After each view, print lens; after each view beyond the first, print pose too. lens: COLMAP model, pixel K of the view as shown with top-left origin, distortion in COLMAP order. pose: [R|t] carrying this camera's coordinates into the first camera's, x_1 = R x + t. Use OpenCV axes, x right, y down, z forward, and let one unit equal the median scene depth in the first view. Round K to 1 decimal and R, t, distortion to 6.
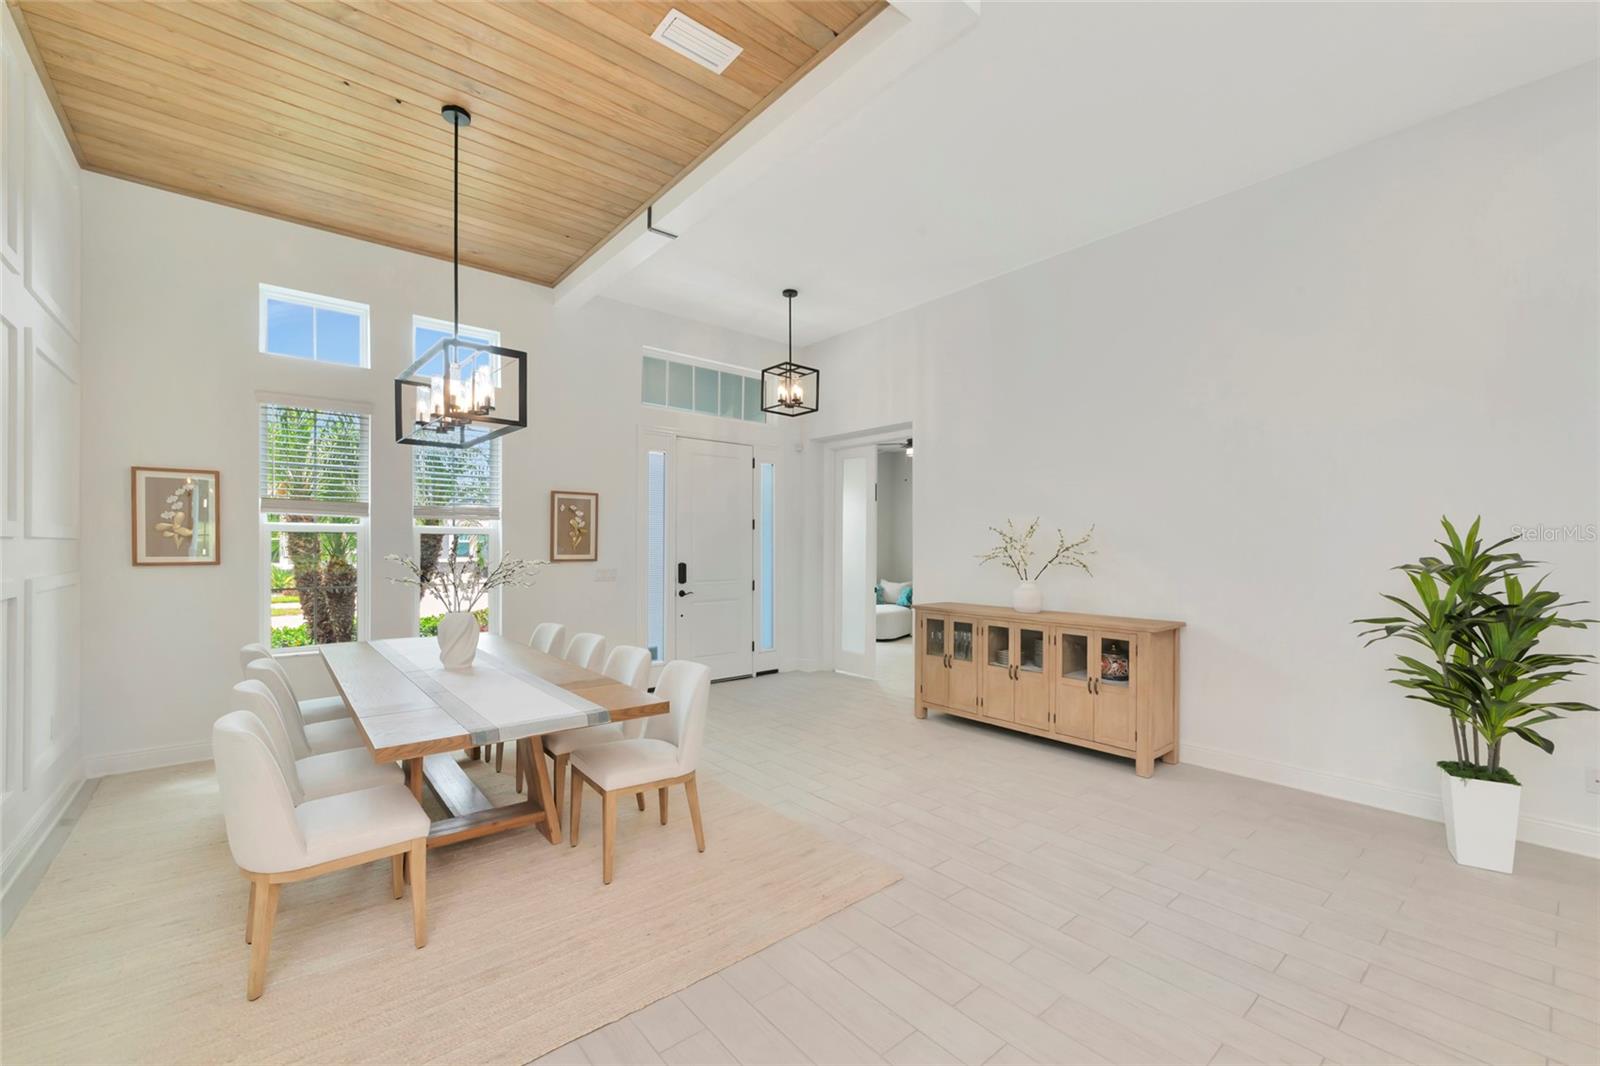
lens RADIAL K [[654.8, 0, 799.1], [0, 654.8, 547.4], [0, 0, 1]] dist [-0.000644, -0.000094]
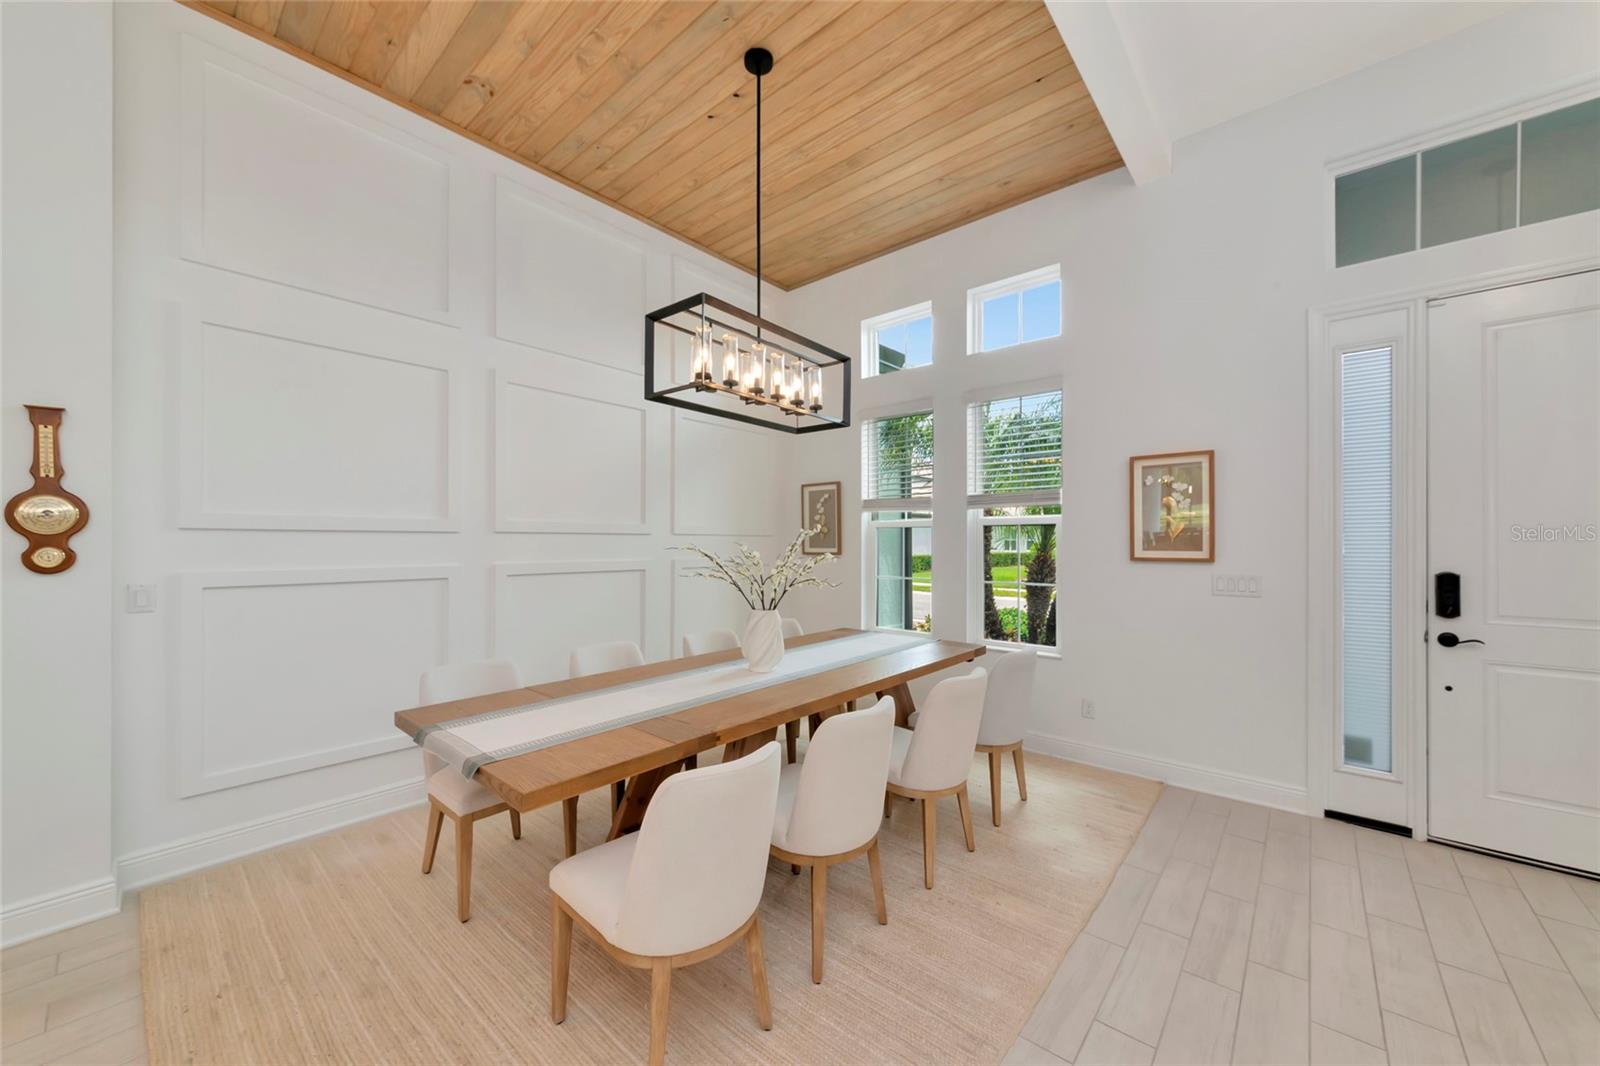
lens RADIAL K [[594.0, 0, 800.1], [0, 594.0, 534.9], [0, 0, 1]] dist [0.000640, 0.000005]
pose [[0.173051, -0.006785, -0.984890, 0.166076], [0.011436, 0.999923, -0.004879, -0.006424], [0.984846, -0.010419, 0.173115, 0.531750]]
